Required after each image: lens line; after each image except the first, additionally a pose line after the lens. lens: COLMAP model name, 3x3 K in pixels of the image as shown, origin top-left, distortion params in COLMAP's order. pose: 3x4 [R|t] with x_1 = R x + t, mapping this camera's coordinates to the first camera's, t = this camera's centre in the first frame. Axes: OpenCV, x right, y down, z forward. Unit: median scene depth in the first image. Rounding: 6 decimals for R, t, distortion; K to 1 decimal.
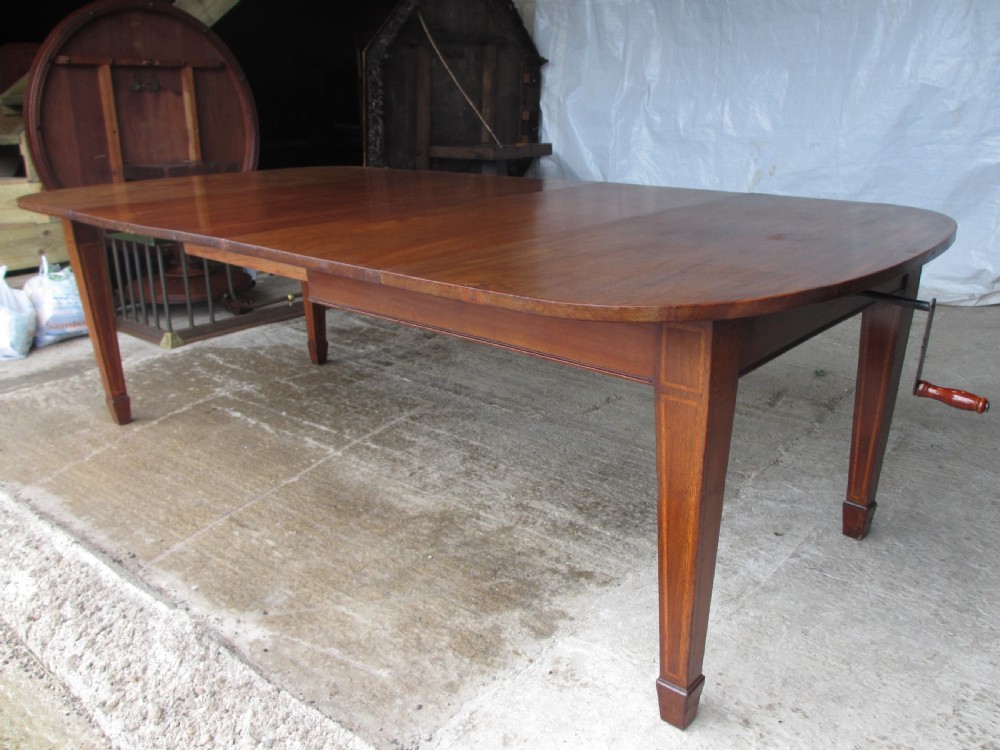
lens RADIAL K [[835.6, 0, 497.0], [0, 835.6, 374.3], [0, 0, 1]] dist [-0.056620, 0.023297]
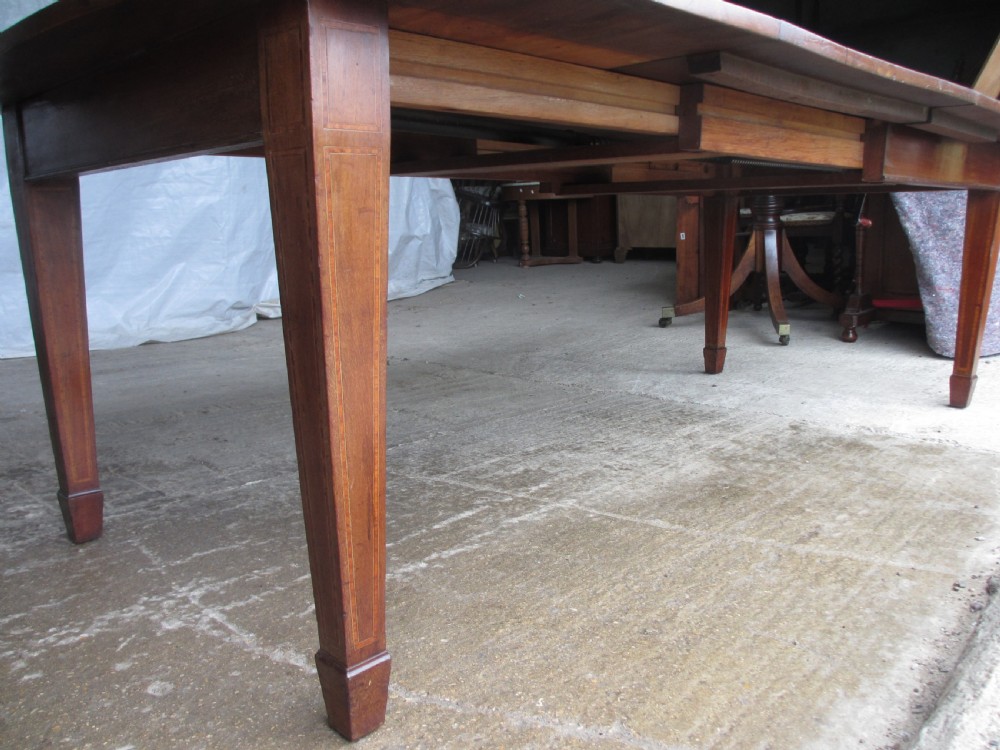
lens RADIAL K [[835.6, 0, 501.7], [0, 835.6, 396.9], [0, 0, 1]] dist [-0.056620, 0.023297]
pose [[0.037590, -0.190150, 0.981035, -0.918456], [0.330782, 0.928752, 0.167341, -0.122734], [-0.942958, 0.318218, 0.097810, 1.066903]]
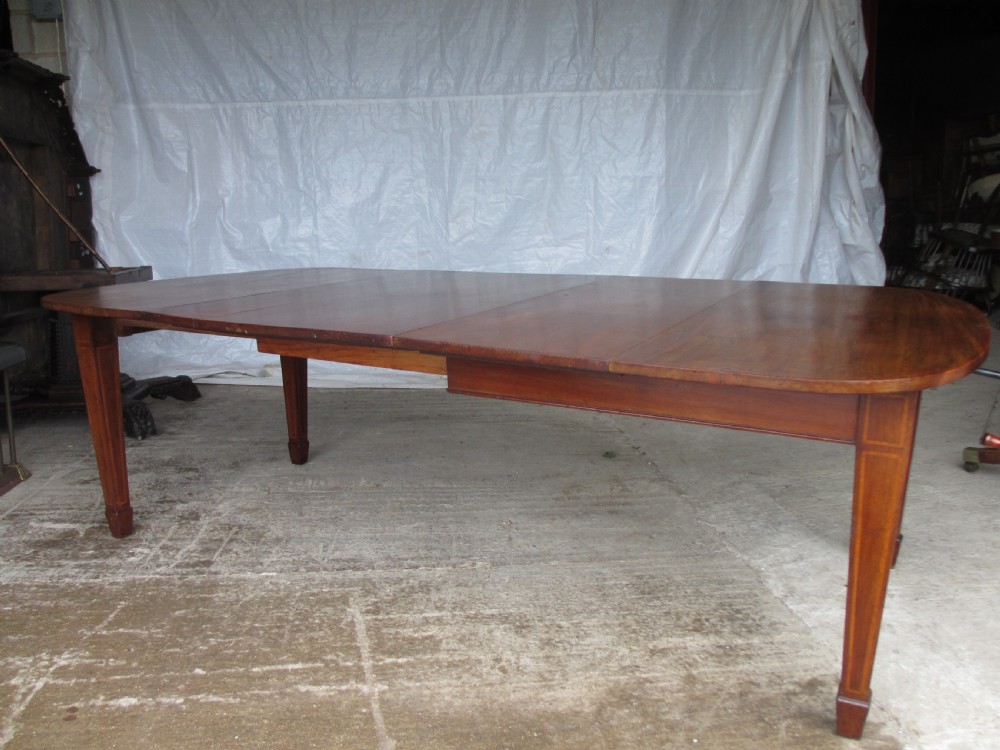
lens RADIAL K [[835.6, 0, 502.2], [0, 835.6, 378.8], [0, 0, 1]] dist [-0.056620, 0.023297]
pose [[0.697692, -0.132477, 0.704042, -0.642675], [0.225186, 0.973495, -0.039976, -0.120313], [-0.680086, 0.186431, 0.709032, 0.424768]]
